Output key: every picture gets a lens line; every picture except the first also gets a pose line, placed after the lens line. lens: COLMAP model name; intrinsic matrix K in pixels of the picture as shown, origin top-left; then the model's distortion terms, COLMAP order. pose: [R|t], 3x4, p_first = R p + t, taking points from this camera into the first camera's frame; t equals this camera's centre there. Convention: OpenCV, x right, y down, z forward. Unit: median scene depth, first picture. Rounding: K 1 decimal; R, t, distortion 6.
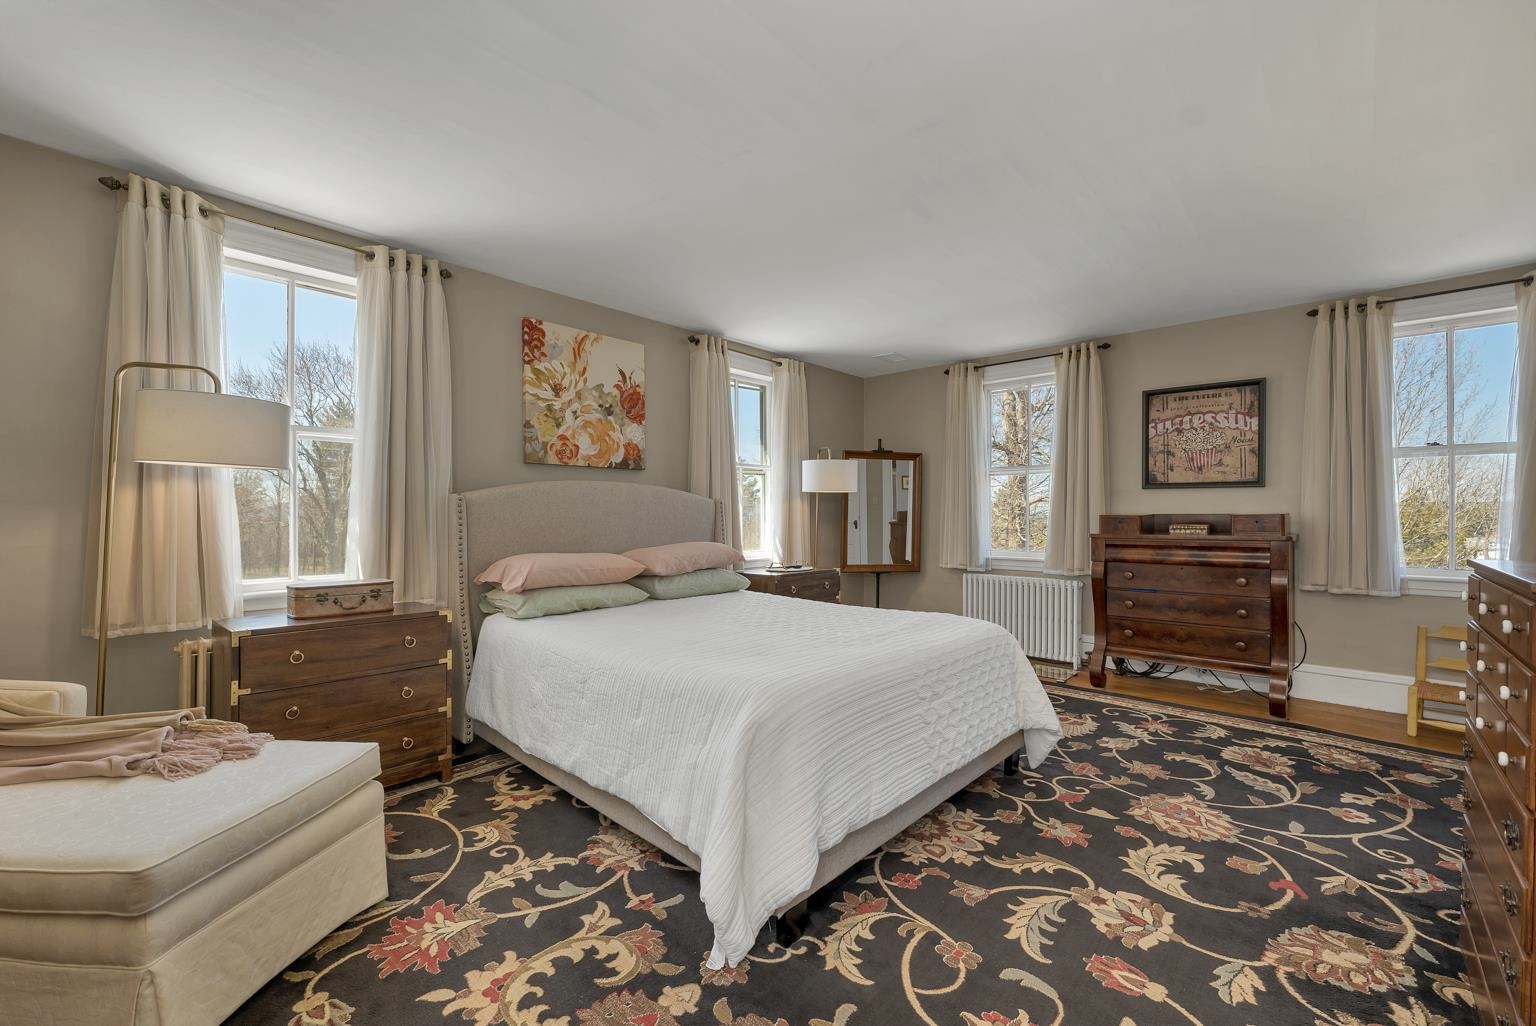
lens RADIAL K [[614.9, 0, 769.2], [0, 614.9, 515.4], [0, 0, 1]] dist [0.003906, 0.000082]
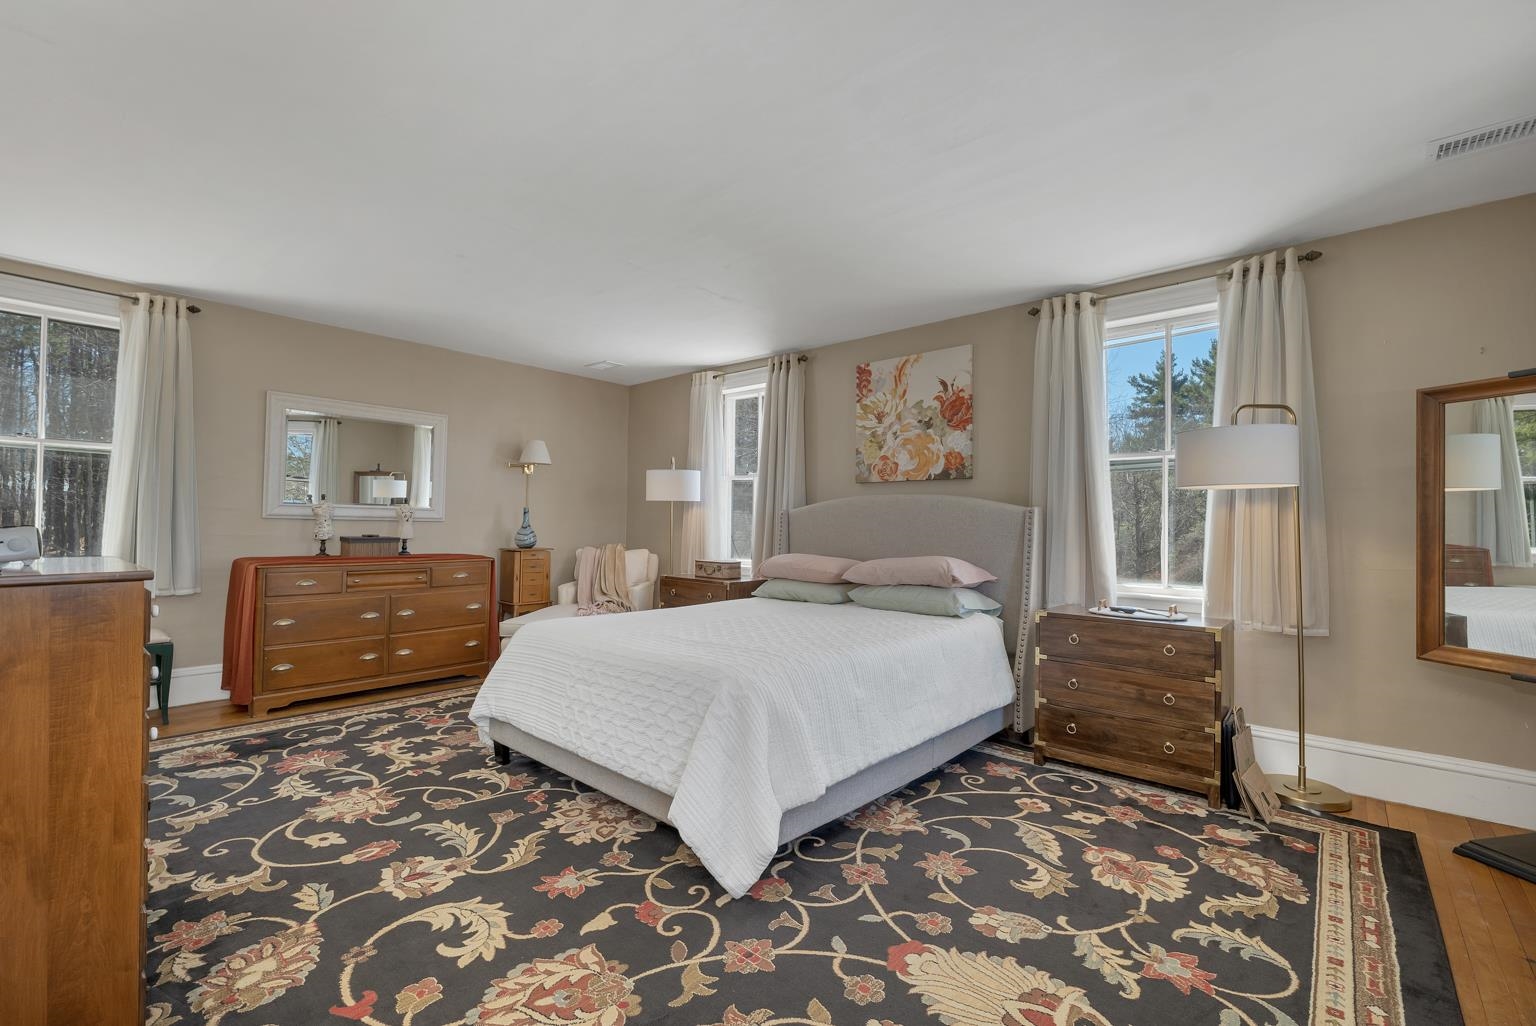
lens RADIAL K [[642.6, 0, 770.0], [0, 642.6, 515.6], [0, 0, 1]] dist [-0.000939, -0.000149]
pose [[0.044717, -0.019189, -0.998815, 1.289327], [-0.017587, 0.999645, -0.019992, 0.011675], [0.998845, 0.018460, 0.044364, 1.135870]]
